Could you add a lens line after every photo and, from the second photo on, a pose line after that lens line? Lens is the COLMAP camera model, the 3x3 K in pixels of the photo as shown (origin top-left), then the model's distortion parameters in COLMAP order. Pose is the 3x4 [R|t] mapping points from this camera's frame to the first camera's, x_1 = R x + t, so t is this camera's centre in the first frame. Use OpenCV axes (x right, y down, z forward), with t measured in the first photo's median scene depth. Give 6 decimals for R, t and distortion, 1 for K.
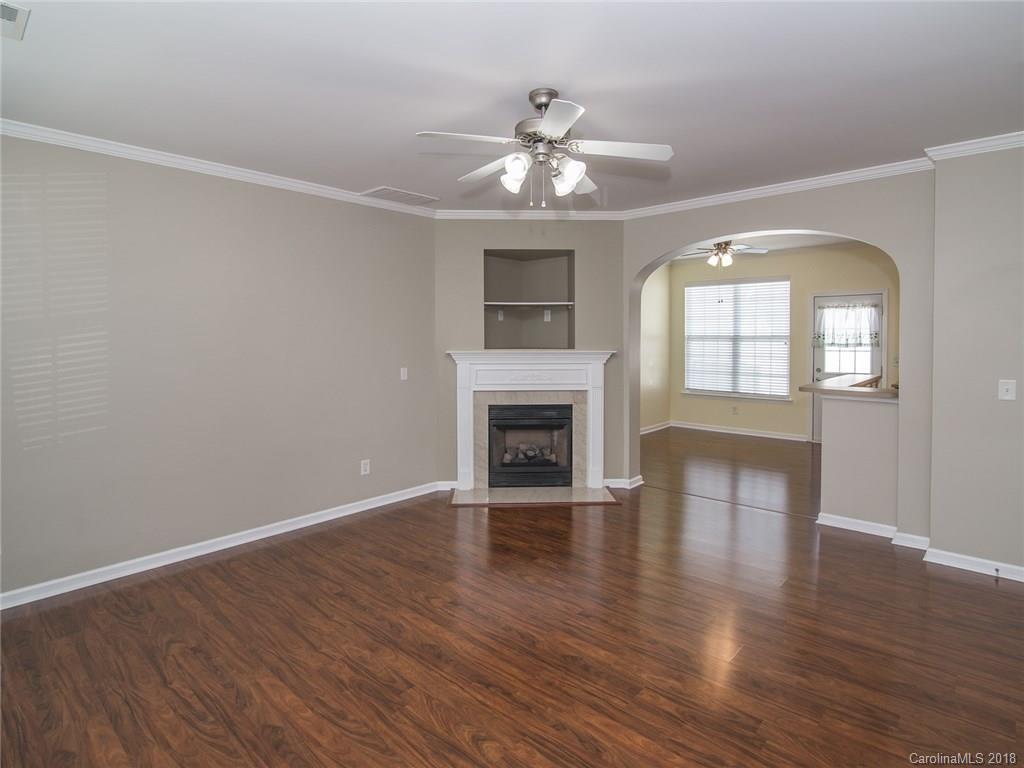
lens RADIAL K [[536.3, 0, 509.1], [0, 536.3, 357.8], [0, 0, 1]] dist [-0.021301, 0.000981]
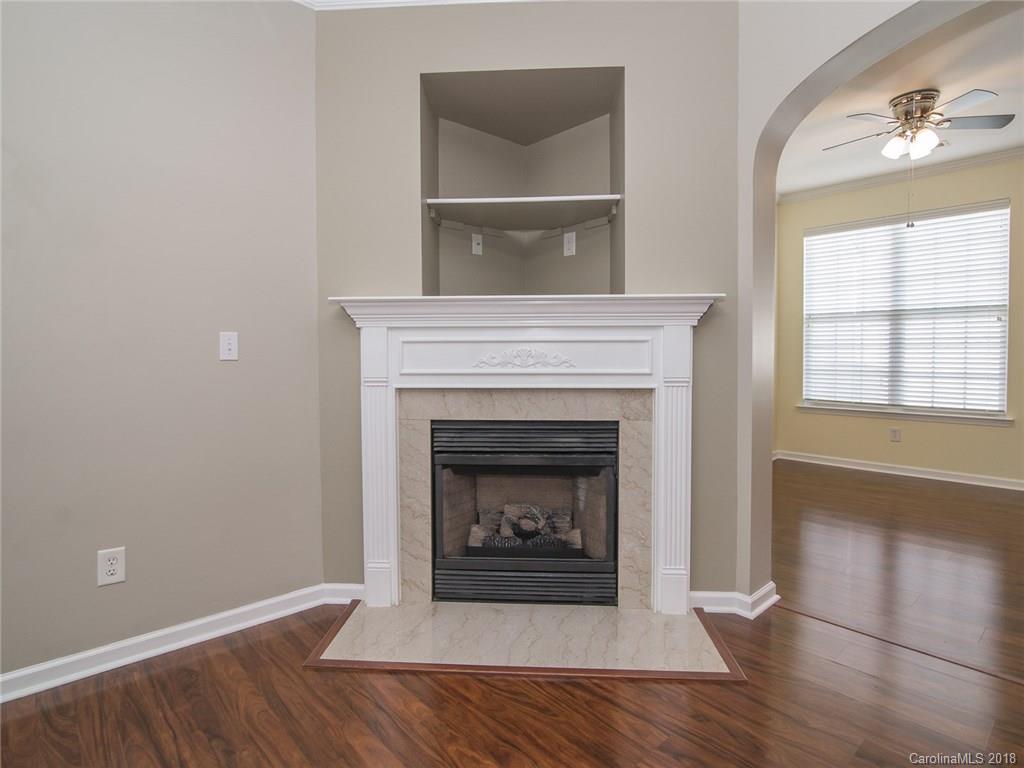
lens RADIAL K [[542.2, 0, 504.8], [0, 542.2, 372.0], [0, 0, 1]] dist [-0.020346, -0.000188]
pose [[0.995396, 0.002554, -0.095809, 0.067140], [-0.003120, 0.999979, -0.005757, 0.049274], [0.095793, 0.006030, 0.995383, 0.545778]]
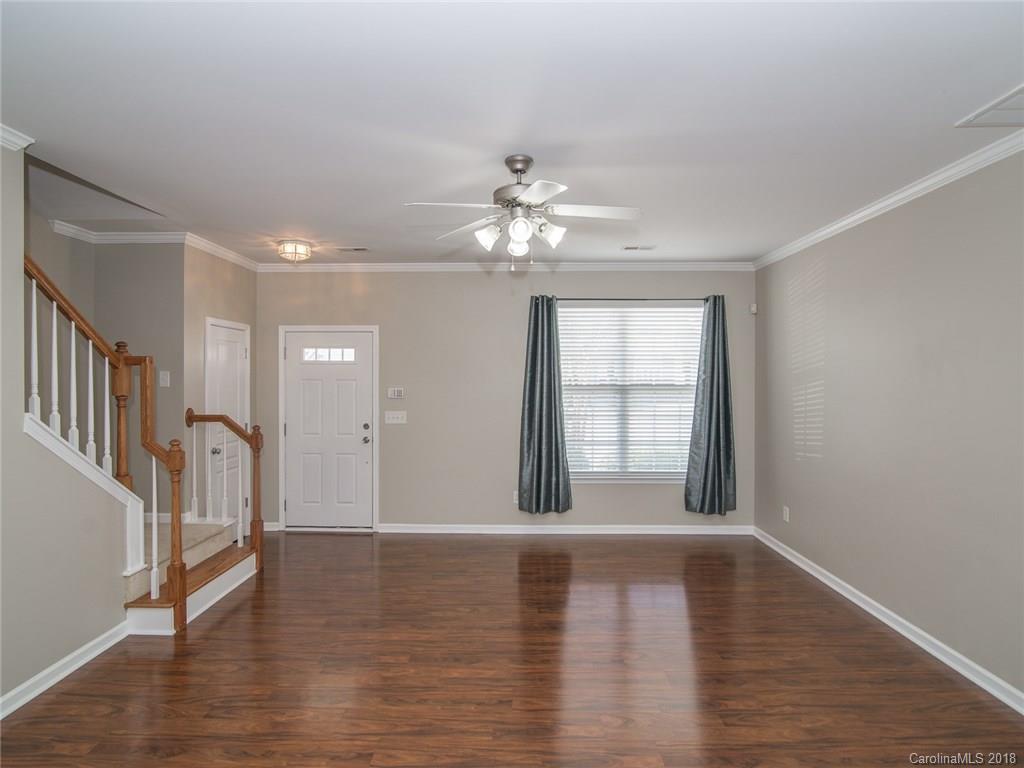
lens RADIAL K [[526.8, 0, 506.8], [0, 526.8, 388.6], [0, 0, 1]] dist [-0.017703, 0.000095]
pose [[-0.744480, 0.017698, -0.667411, 0.389260], [-0.026838, 0.998047, 0.056403, -0.050035], [0.667106, 0.059903, -0.742551, 0.883447]]
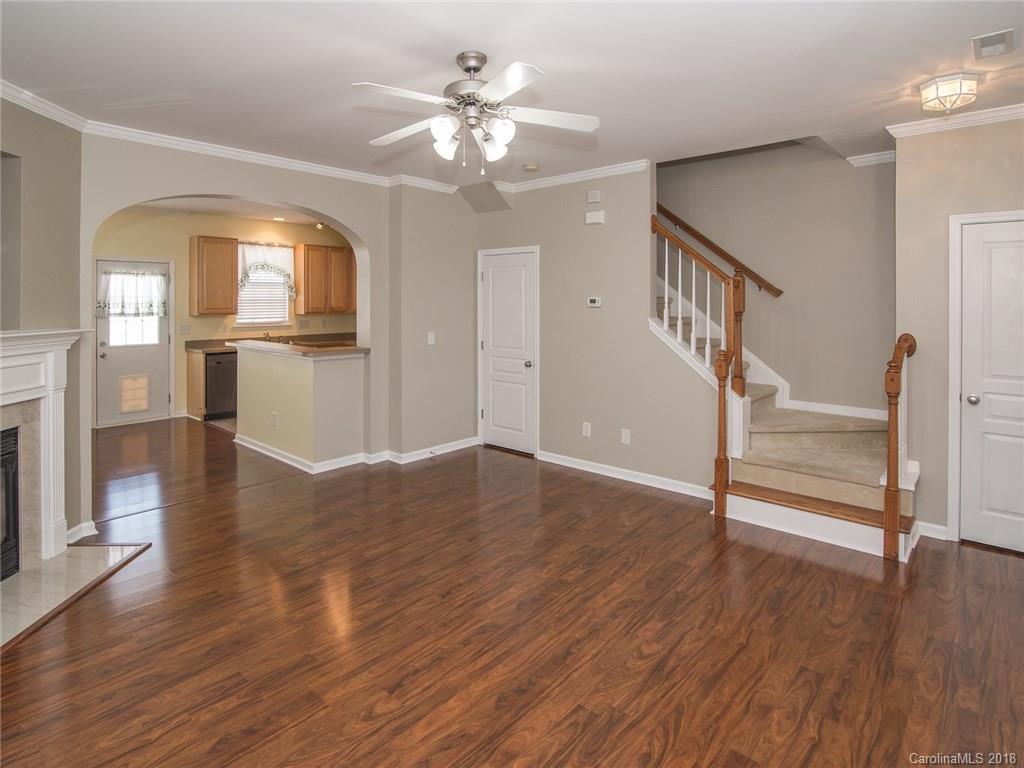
lens RADIAL K [[569.9, 0, 502.9], [0, 569.9, 303.3], [0, 0, 1]] dist [-0.014604, -0.000793]
pose [[-0.010827, 0.000582, 0.999941, -0.482638], [0.042376, 0.999102, -0.000122, -0.021544], [-0.999043, 0.042373, -0.010842, 0.482126]]
